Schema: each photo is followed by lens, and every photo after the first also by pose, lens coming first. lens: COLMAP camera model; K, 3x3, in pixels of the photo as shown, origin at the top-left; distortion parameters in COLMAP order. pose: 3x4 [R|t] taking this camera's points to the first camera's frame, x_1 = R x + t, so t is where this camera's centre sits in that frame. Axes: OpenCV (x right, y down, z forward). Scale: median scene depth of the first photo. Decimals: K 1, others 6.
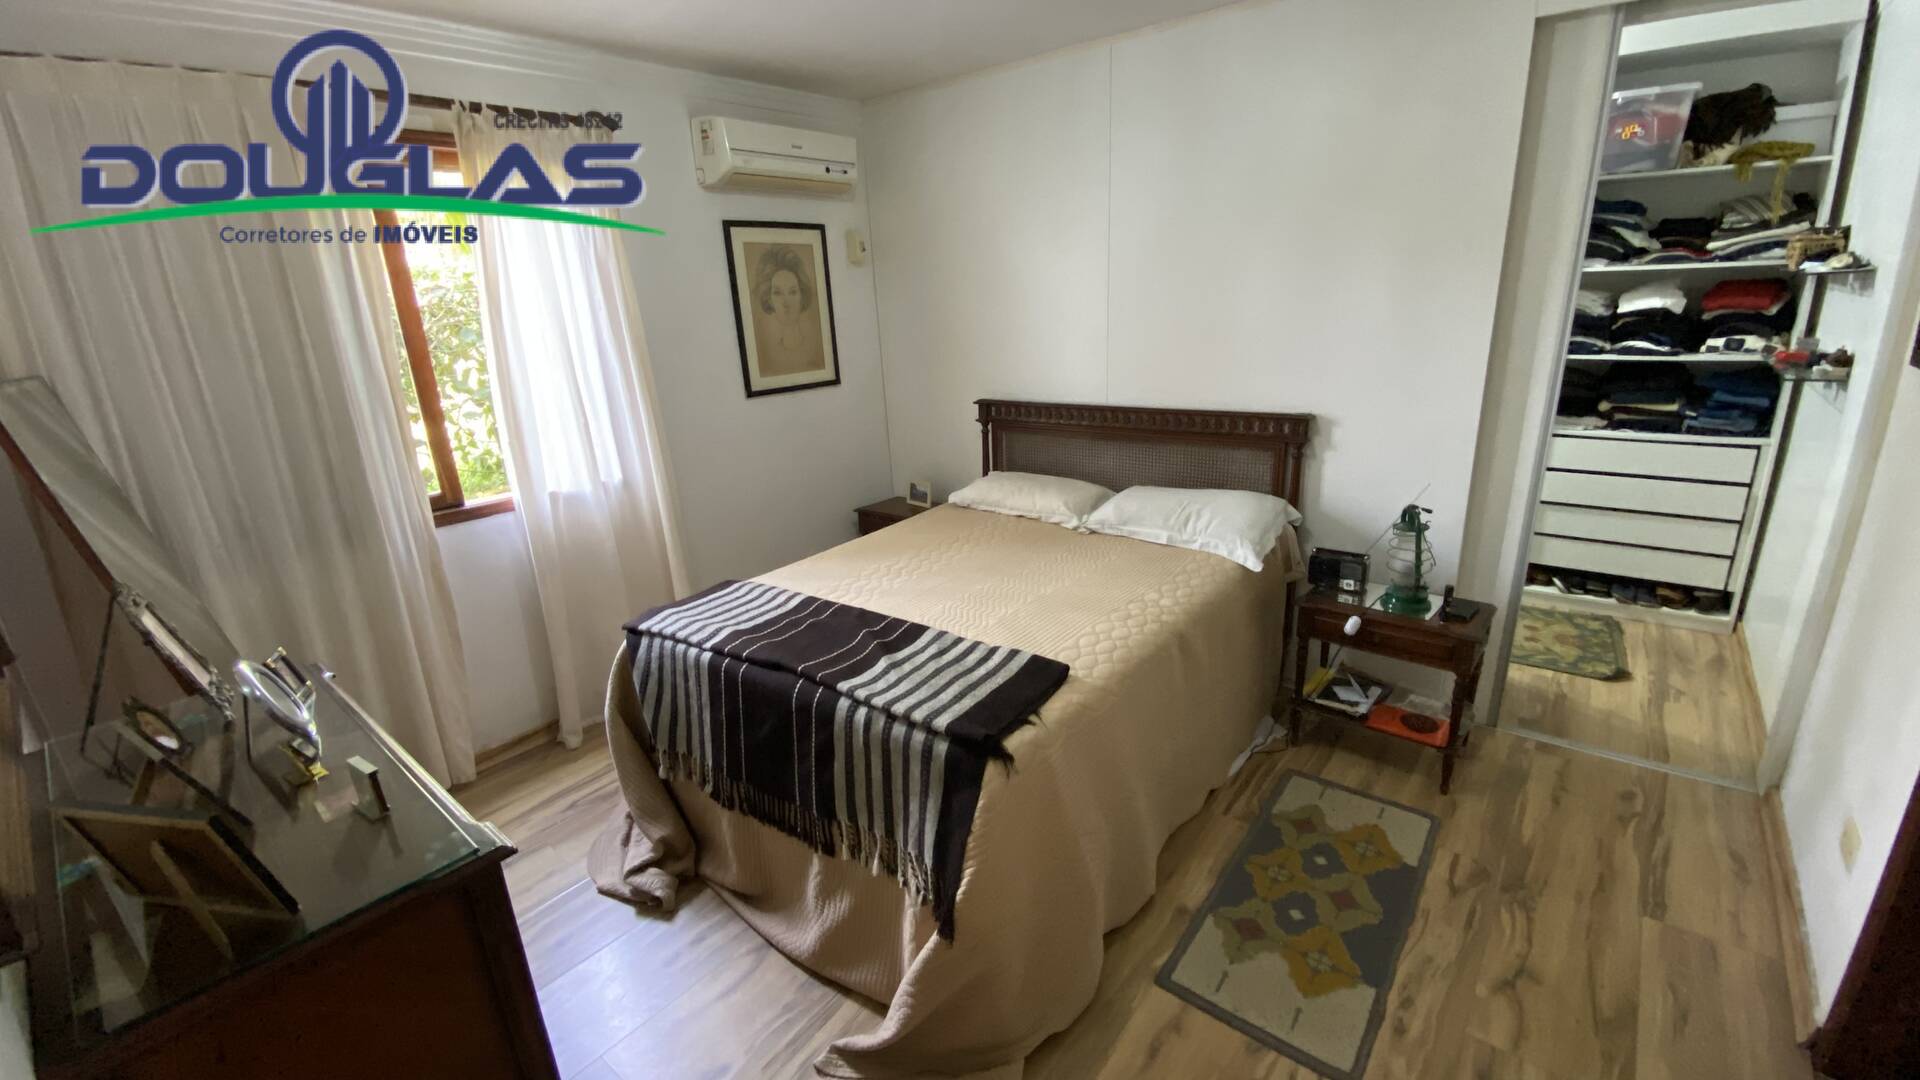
lens RADIAL K [[789.2, 0, 960.0], [0, 789.2, 540.0], [0, 0, 1]] dist [0.048973, -0.045122]
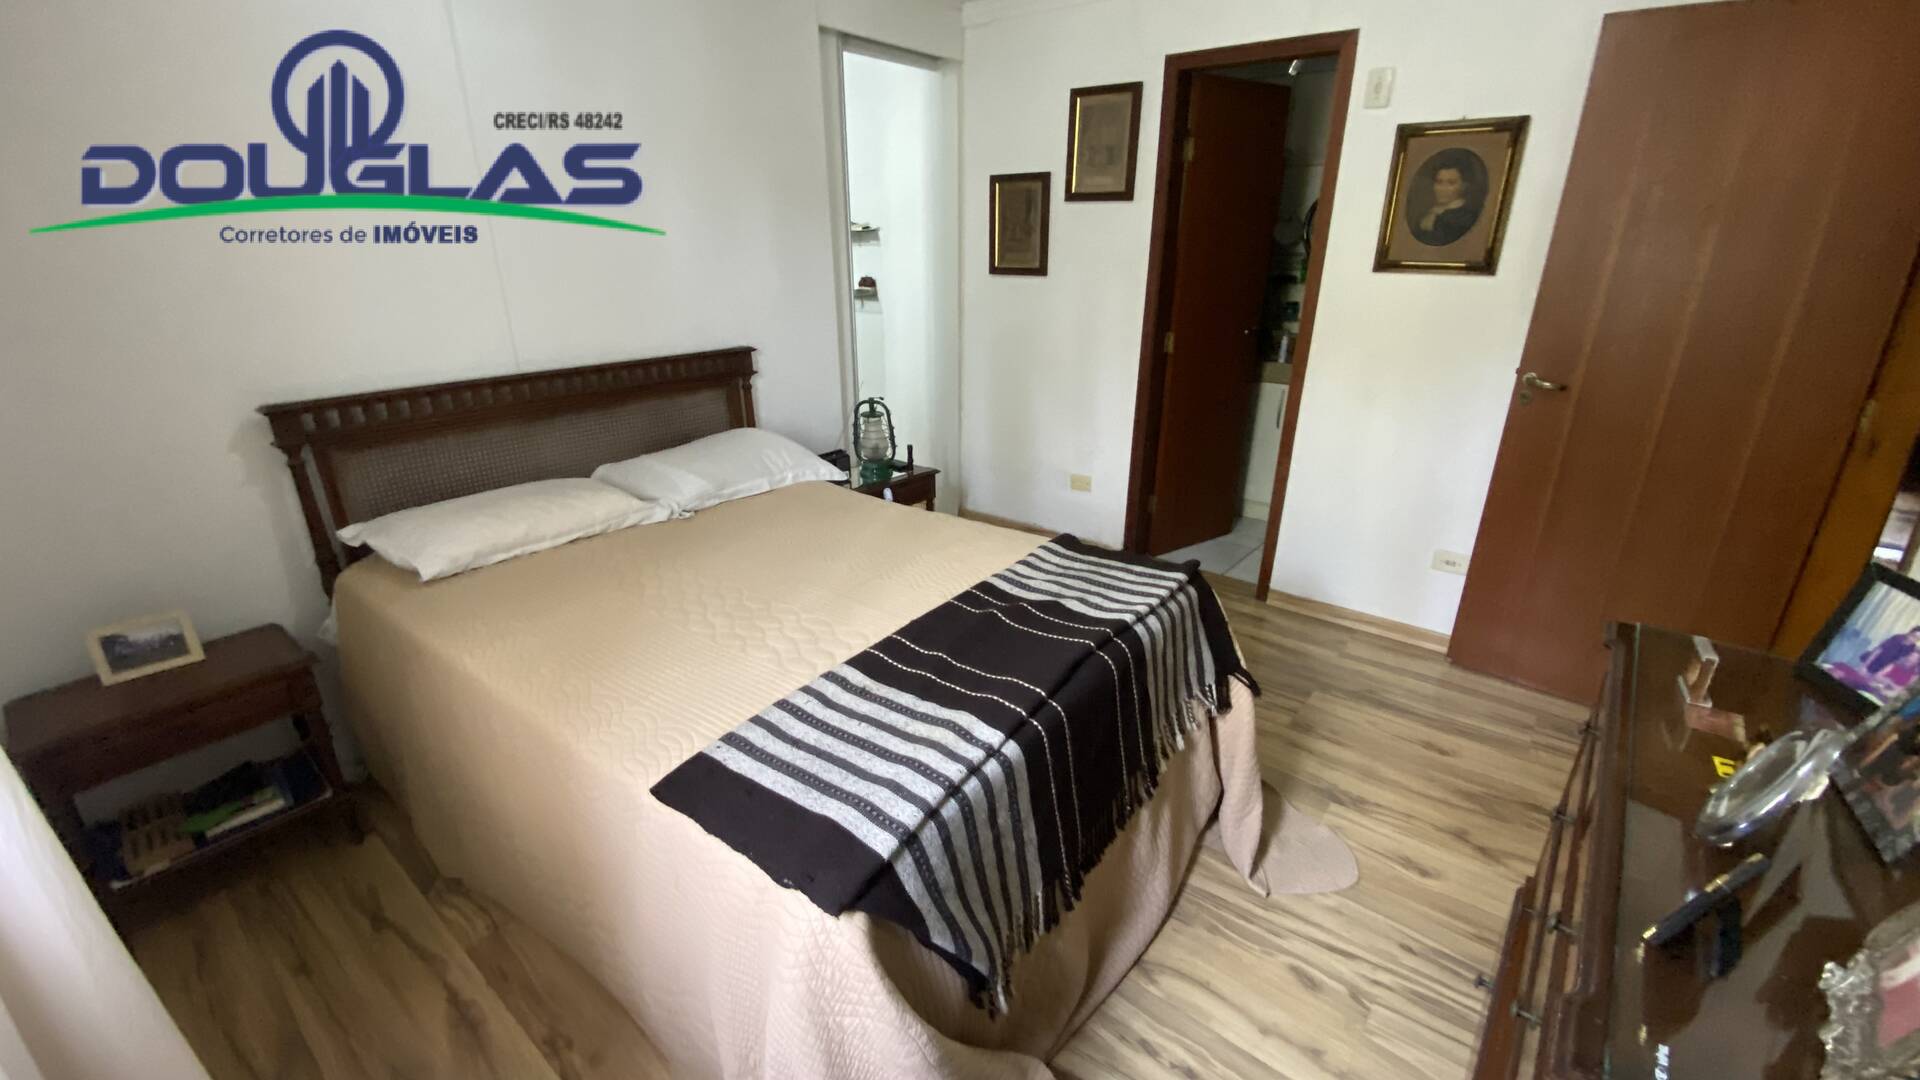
lens RADIAL K [[789.2, 0, 960.0], [0, 789.2, 540.0], [0, 0, 1]] dist [0.048973, -0.045122]
pose [[-0.019215, -0.308892, 0.950903, -0.666218], [0.295963, 0.906697, 0.300512, -0.158504], [-0.955006, 0.287206, 0.073998, 0.724511]]
